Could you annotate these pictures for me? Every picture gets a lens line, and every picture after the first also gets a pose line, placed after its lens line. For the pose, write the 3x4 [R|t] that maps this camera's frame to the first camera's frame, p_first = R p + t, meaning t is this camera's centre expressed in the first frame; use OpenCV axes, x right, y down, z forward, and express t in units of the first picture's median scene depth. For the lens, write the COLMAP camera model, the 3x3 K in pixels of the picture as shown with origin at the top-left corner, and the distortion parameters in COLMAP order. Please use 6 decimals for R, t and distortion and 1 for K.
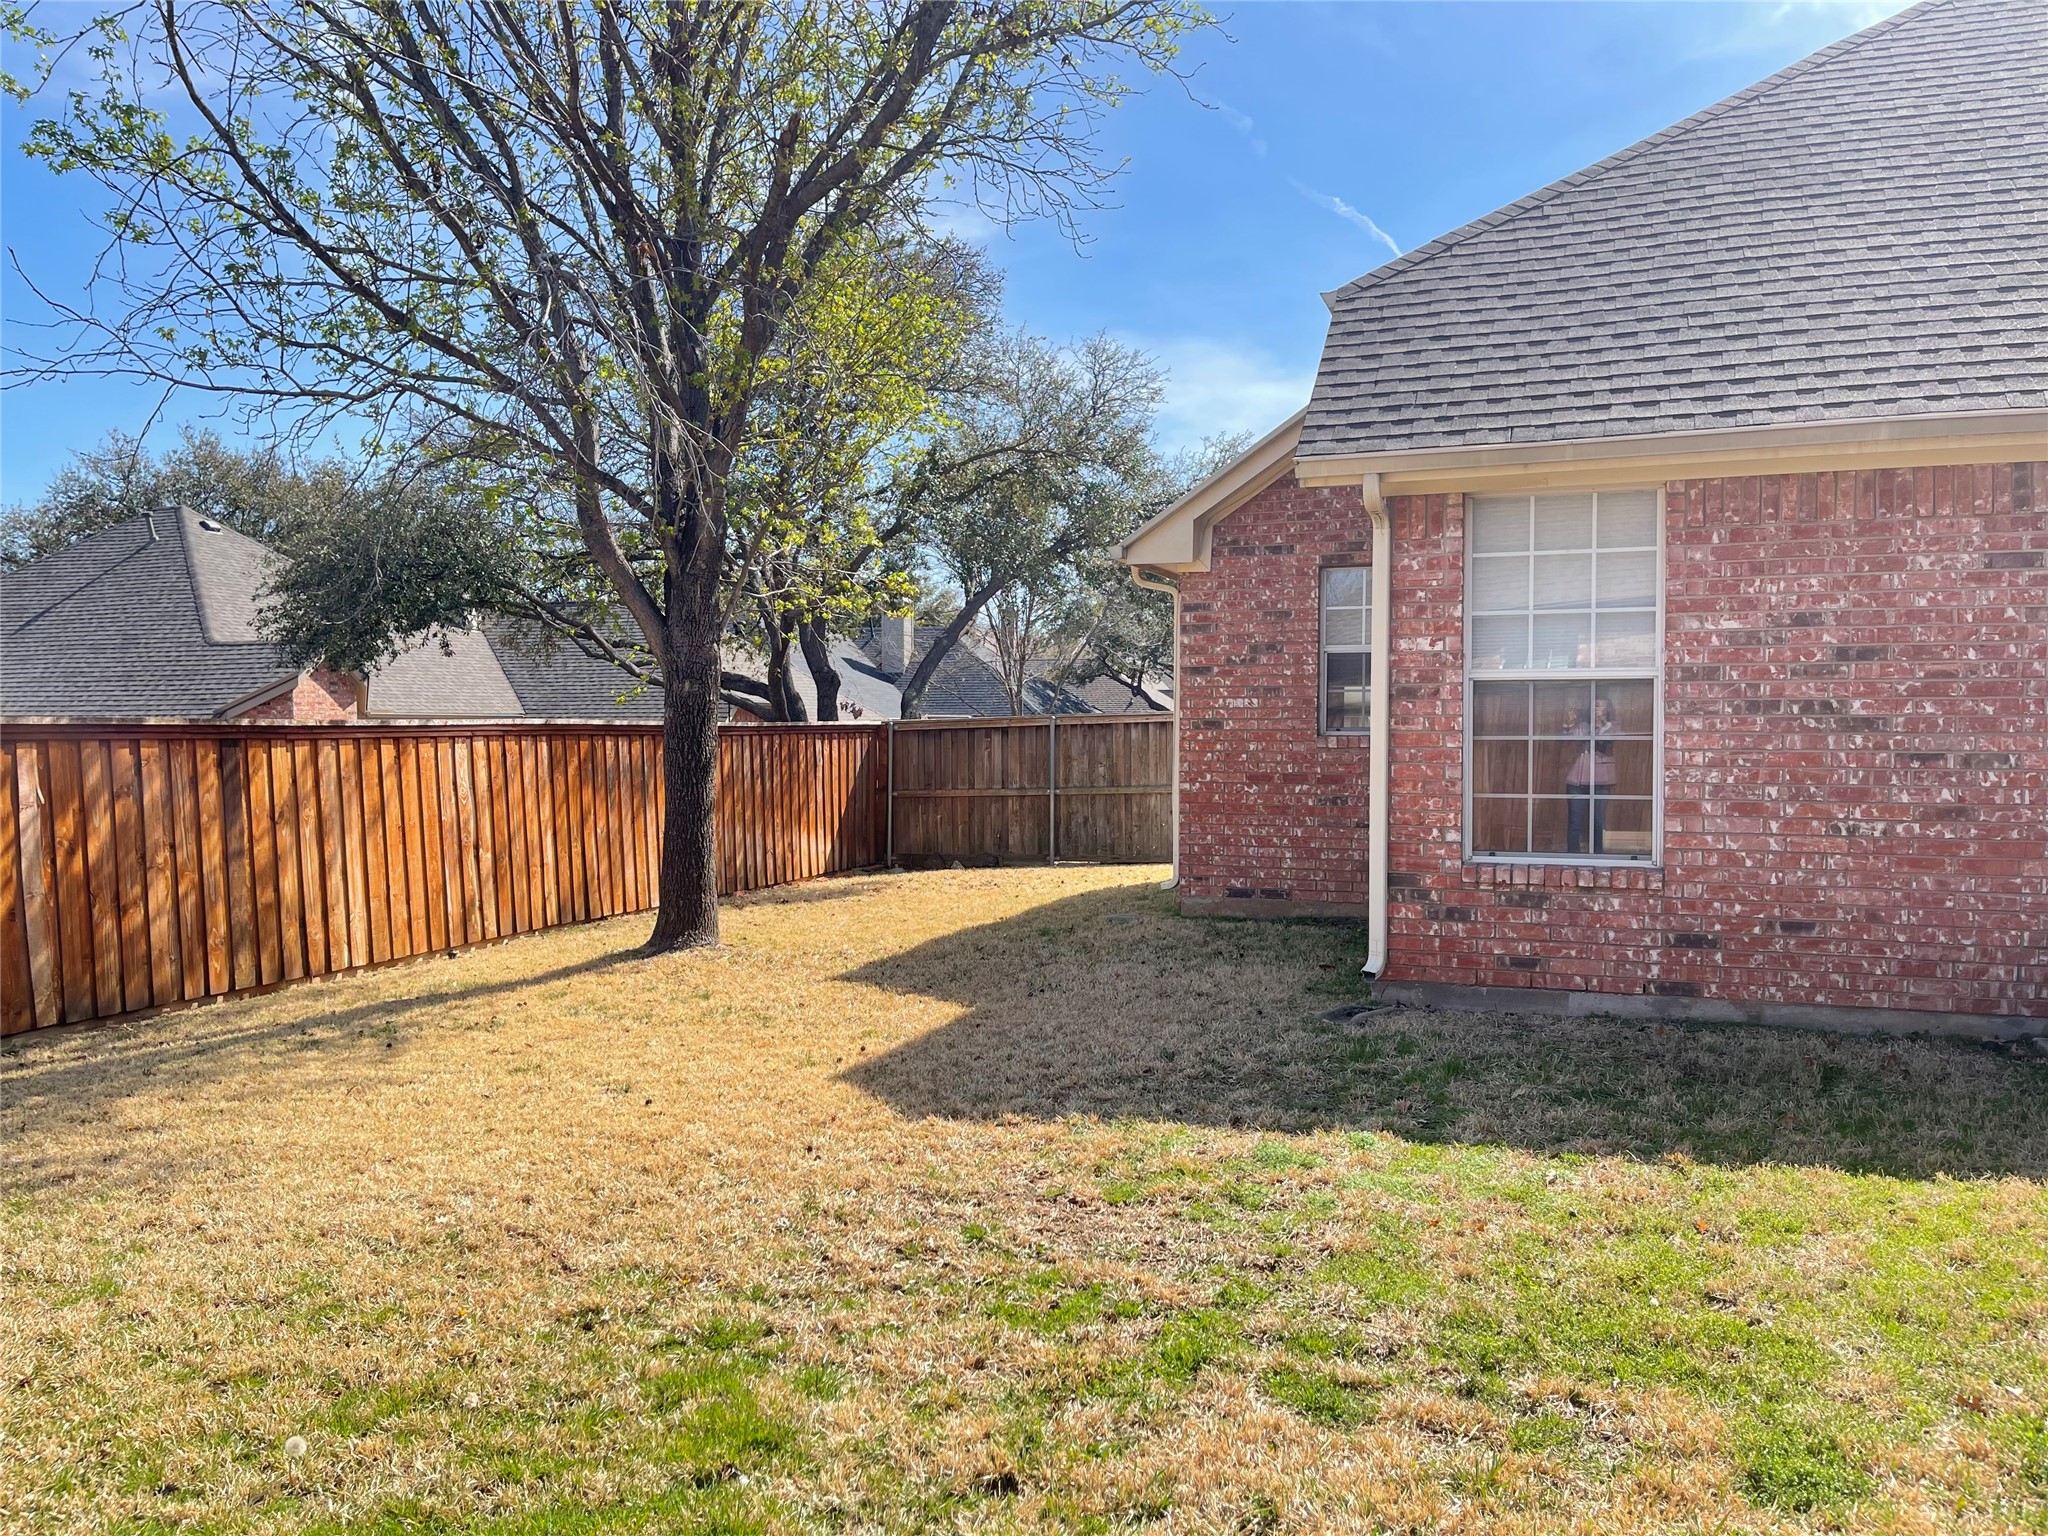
lens RADIAL K [[1535.9, 0, 1023.5], [0, 1535.9, 771.2], [0, 0, 1]] dist [0.002633, -0.003282]
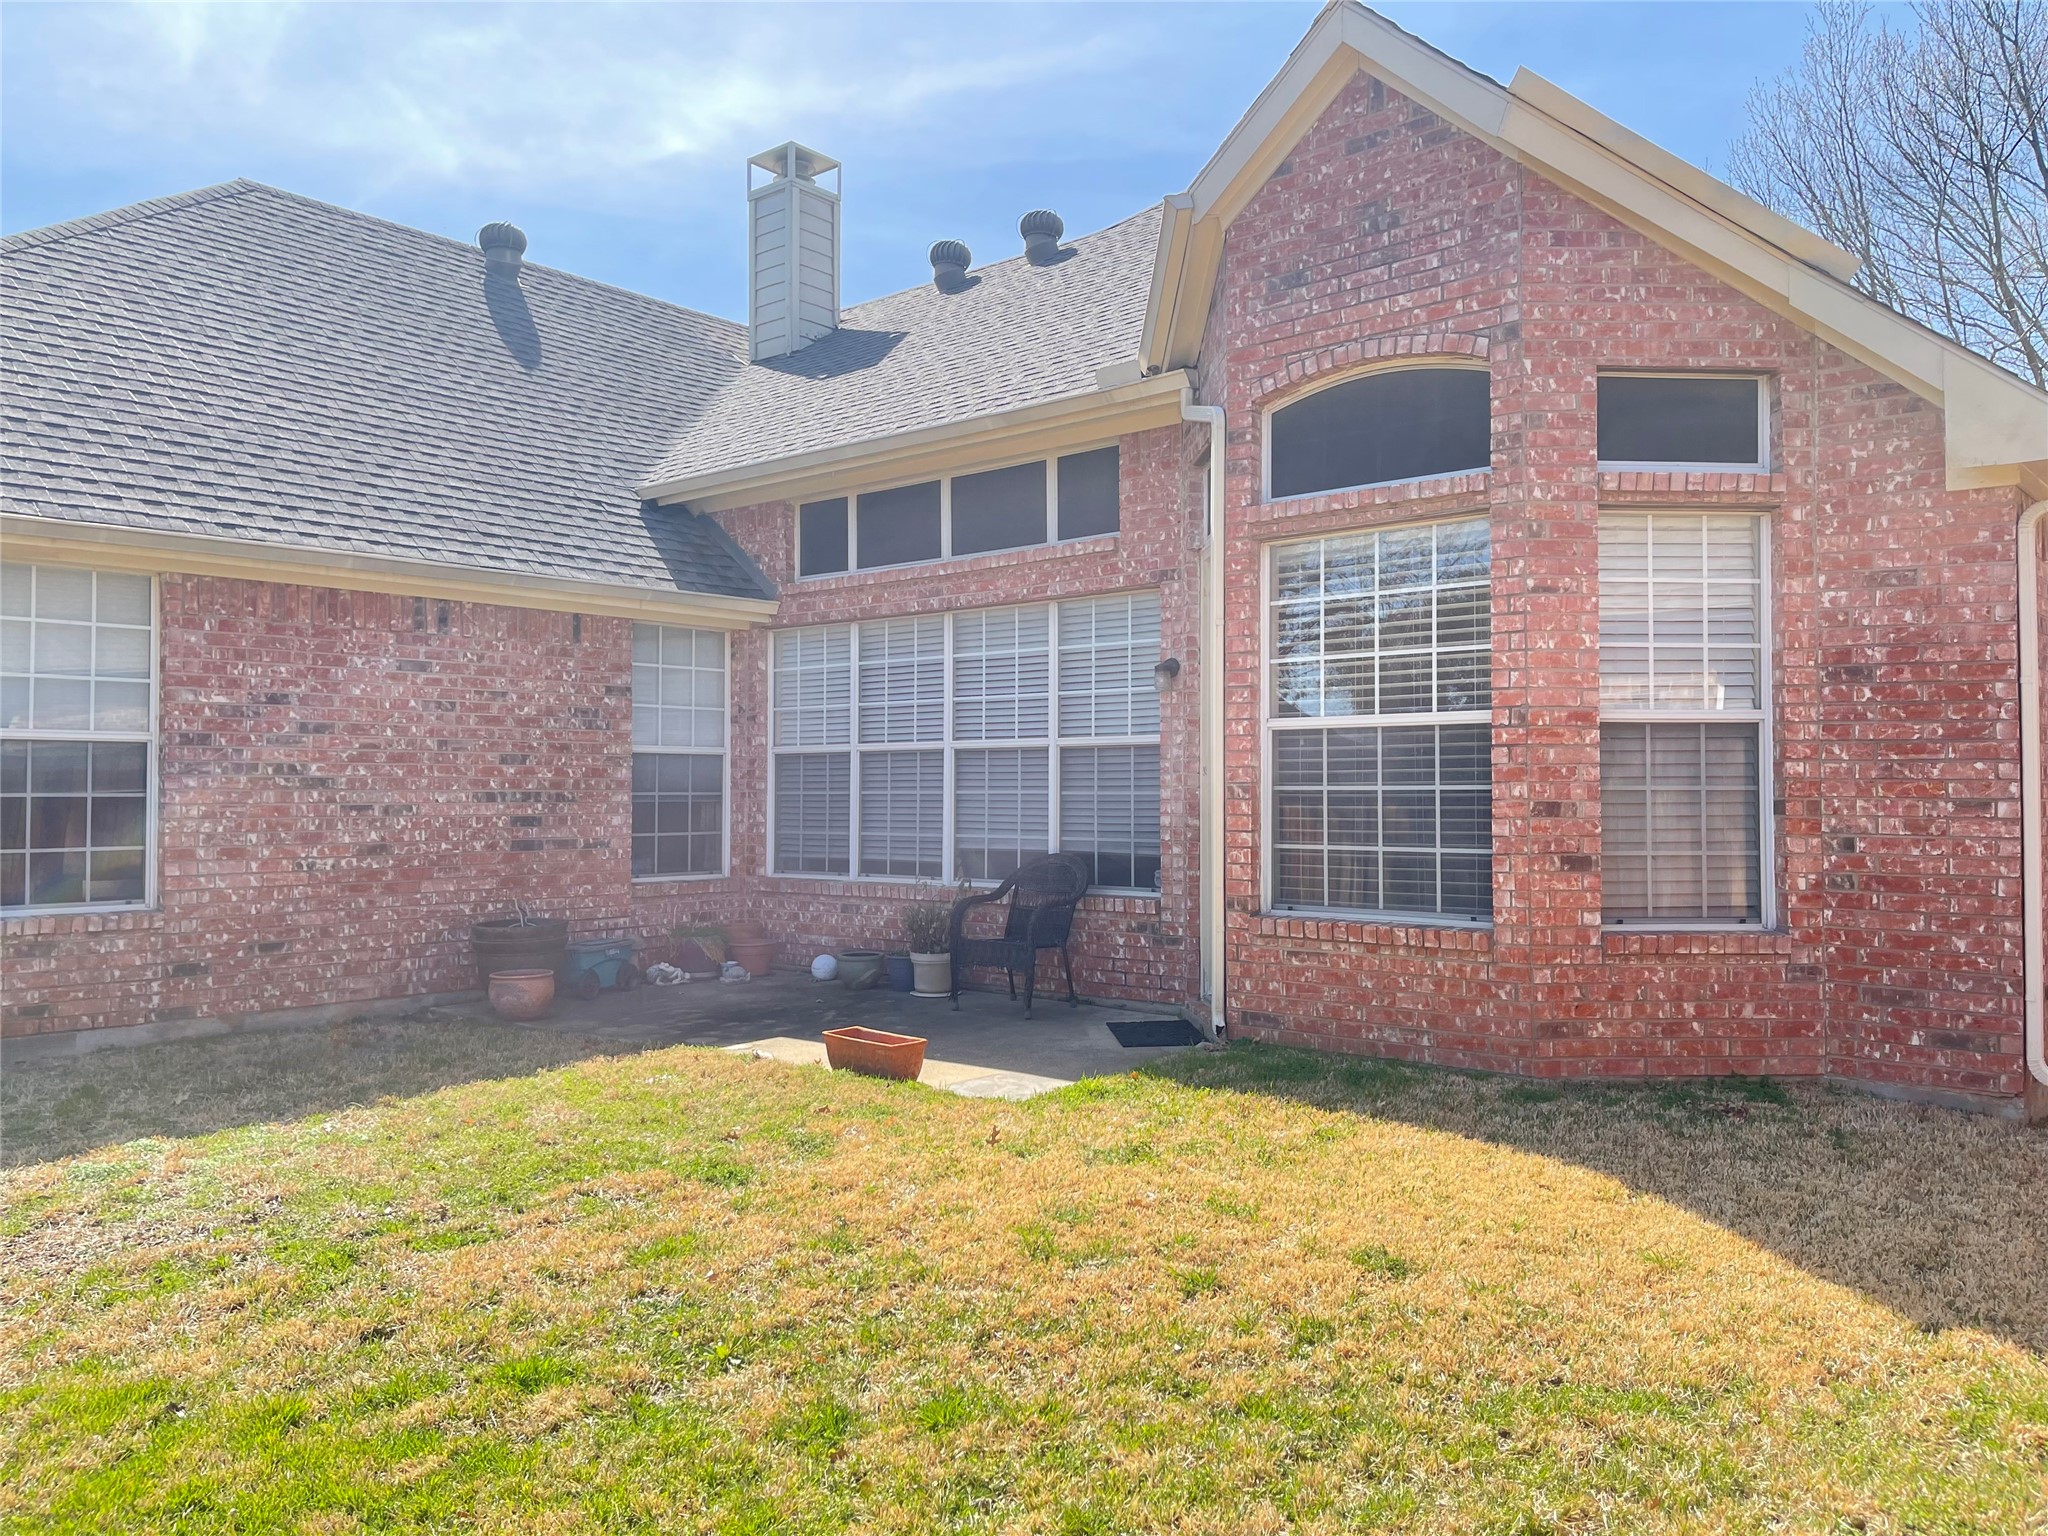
lens RADIAL K [[1535.9, 0, 1020.9], [0, 1535.9, 768.3], [0, 0, 1]] dist [0.002633, -0.003282]
pose [[0.334358, 0.019113, 0.942252, -0.460036], [0.038096, 0.998703, -0.033777, 0.022553], [-0.941676, 0.047190, 0.333196, 0.016633]]
